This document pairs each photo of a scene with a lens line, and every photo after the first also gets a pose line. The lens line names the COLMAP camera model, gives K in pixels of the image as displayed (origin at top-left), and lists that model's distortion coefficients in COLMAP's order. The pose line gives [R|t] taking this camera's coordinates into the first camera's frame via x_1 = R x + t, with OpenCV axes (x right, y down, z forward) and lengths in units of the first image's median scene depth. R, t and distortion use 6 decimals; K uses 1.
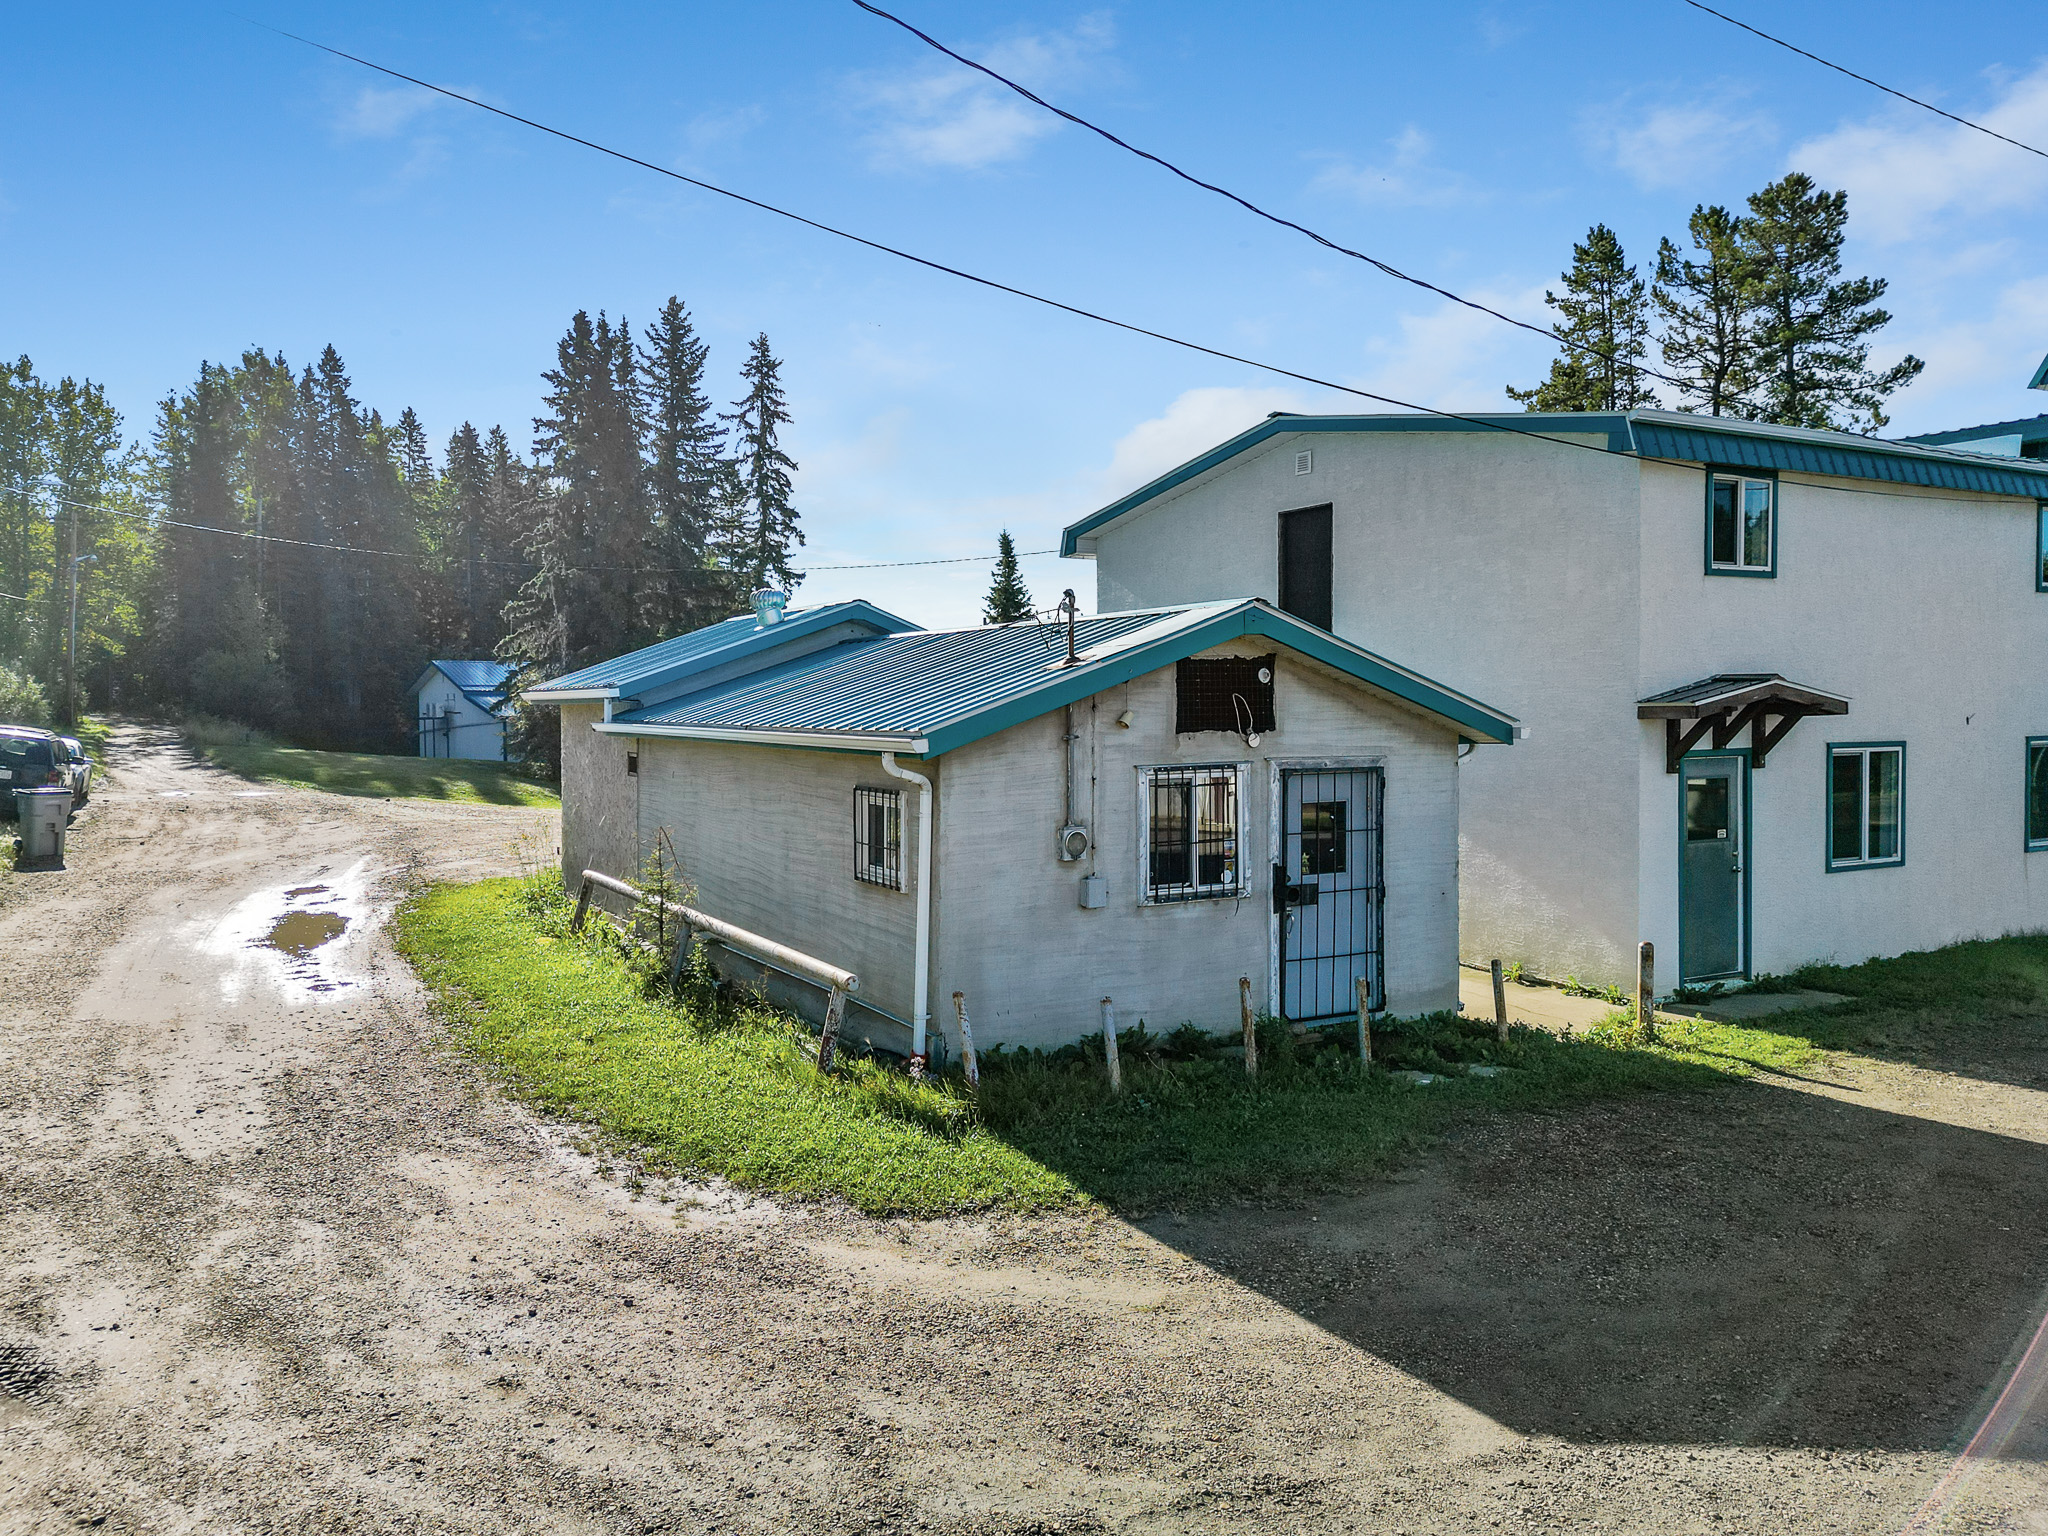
lens RADIAL K [[1413.5, 0, 1024.7], [0, 1413.5, 749.4], [0, 0, 1]] dist [0.054741, -0.004467]
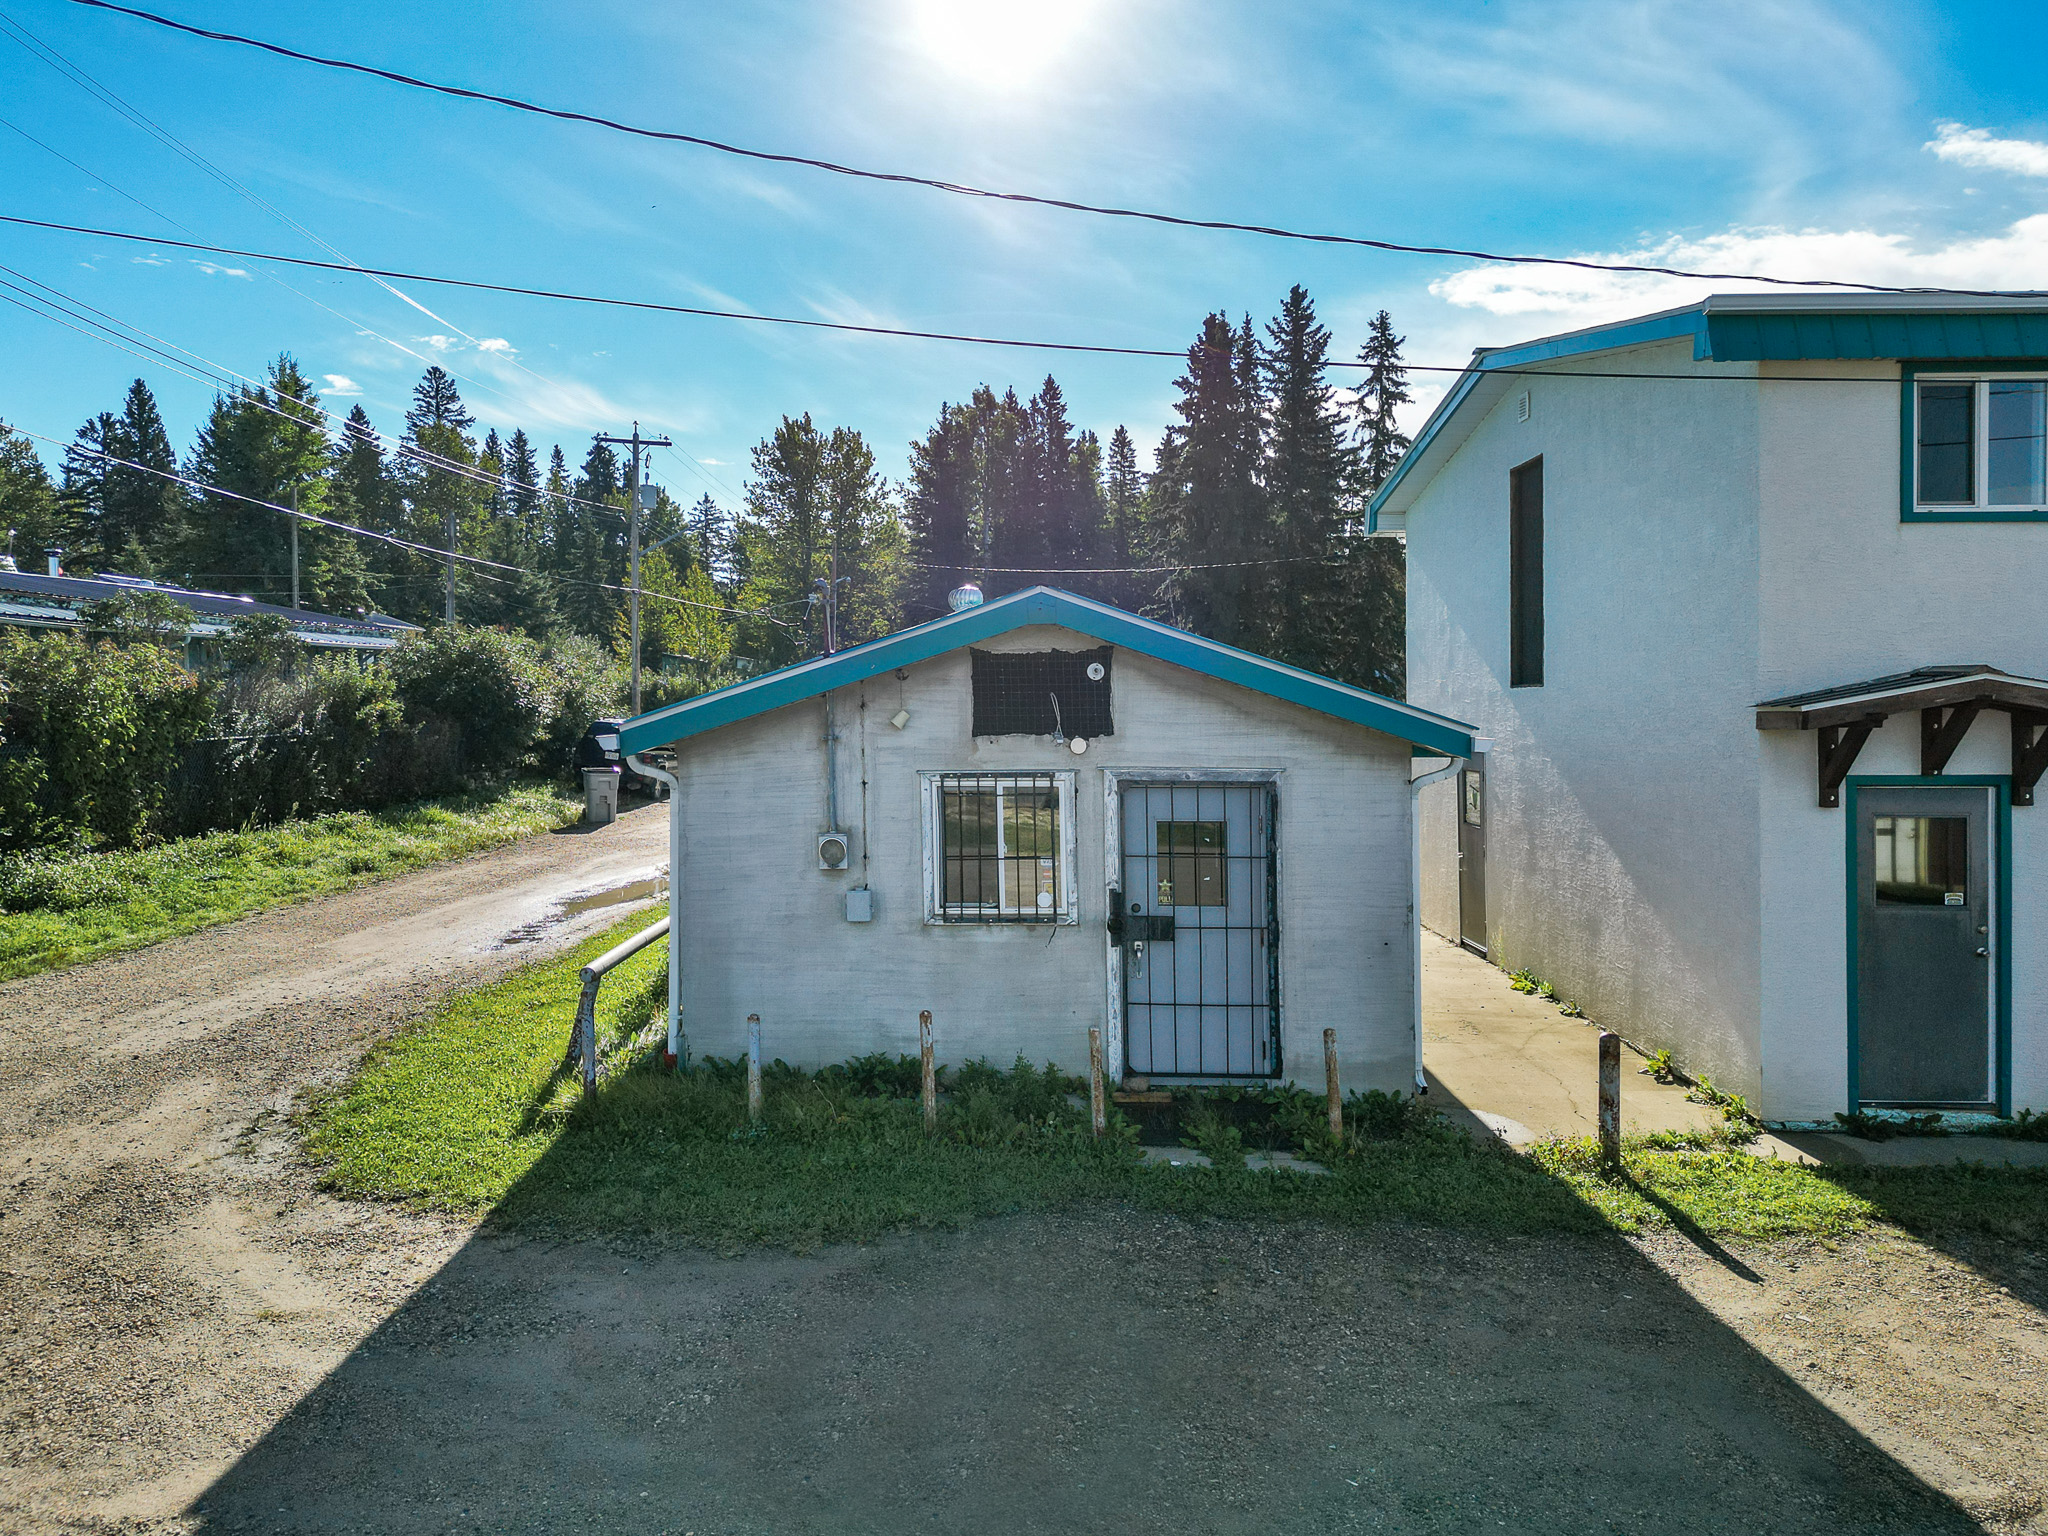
lens RADIAL K [[1445.4, 0, 1024.0], [0, 1445.4, 768.0], [0, 0, 1]] dist [0.070224, -0.058833]
pose [[0.865433, 0.028684, -0.500204, 0.562683], [-0.022335, 0.999576, 0.018678, -0.008539], [0.500527, -0.004993, 0.865706, 0.208128]]
